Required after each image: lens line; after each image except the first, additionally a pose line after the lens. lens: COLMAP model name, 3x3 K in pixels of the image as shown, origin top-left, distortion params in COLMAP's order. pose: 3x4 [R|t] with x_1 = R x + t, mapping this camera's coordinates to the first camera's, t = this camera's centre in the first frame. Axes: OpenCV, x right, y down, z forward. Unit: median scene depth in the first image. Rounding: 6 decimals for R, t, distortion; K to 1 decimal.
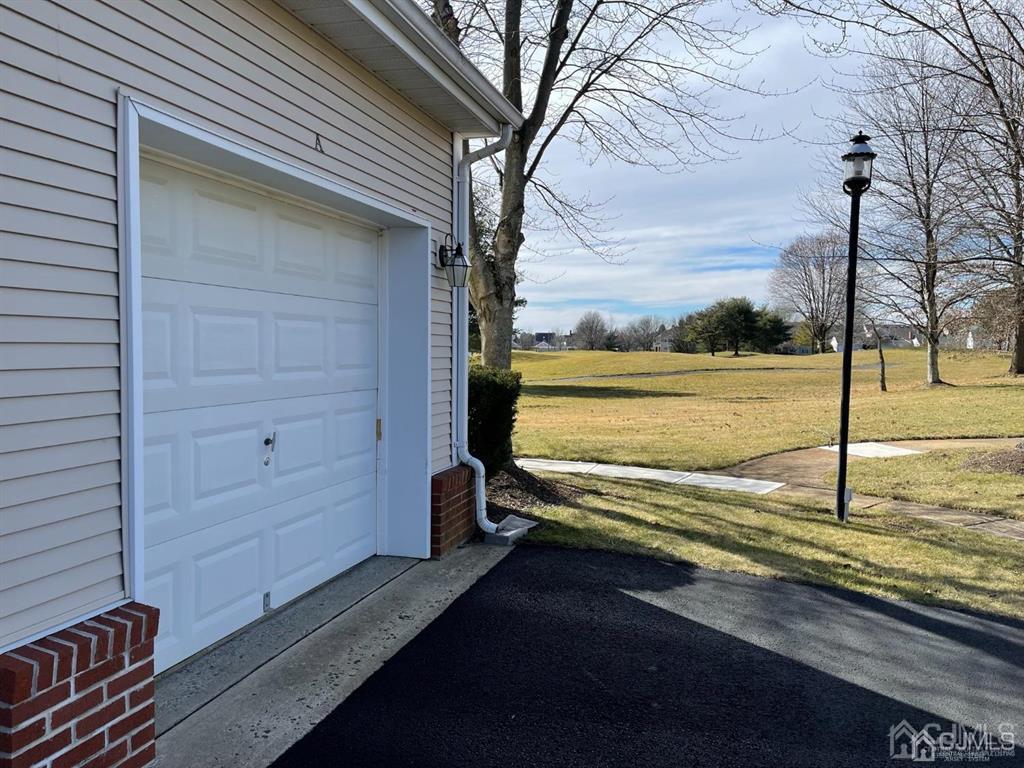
lens RADIAL K [[782.0, 0, 512.0], [0, 782.0, 384.0], [0, 0, 1]] dist [0.130025, -0.172843]
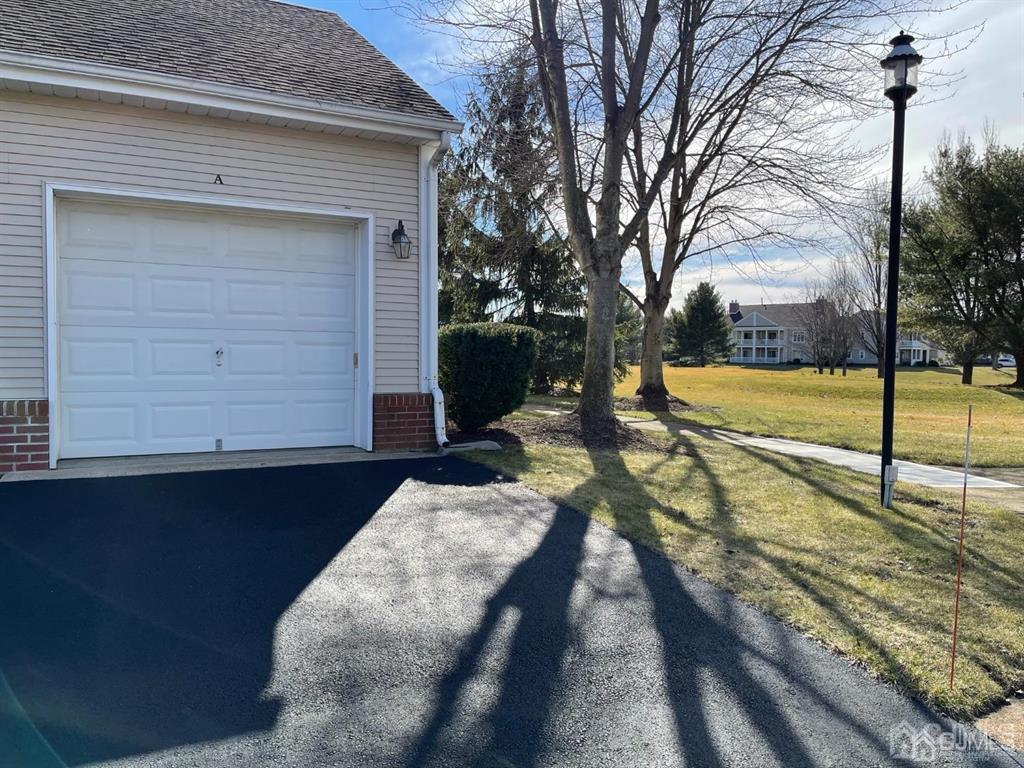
lens RADIAL K [[782.0, 0, 512.0], [0, 782.0, 384.0], [0, 0, 1]] dist [0.130025, -0.172843]
pose [[0.673350, 0.029001, -0.738755, 1.350291], [-0.041579, 0.999134, 0.001324, 0.106329], [0.738154, 0.029825, 0.673973, 0.277705]]
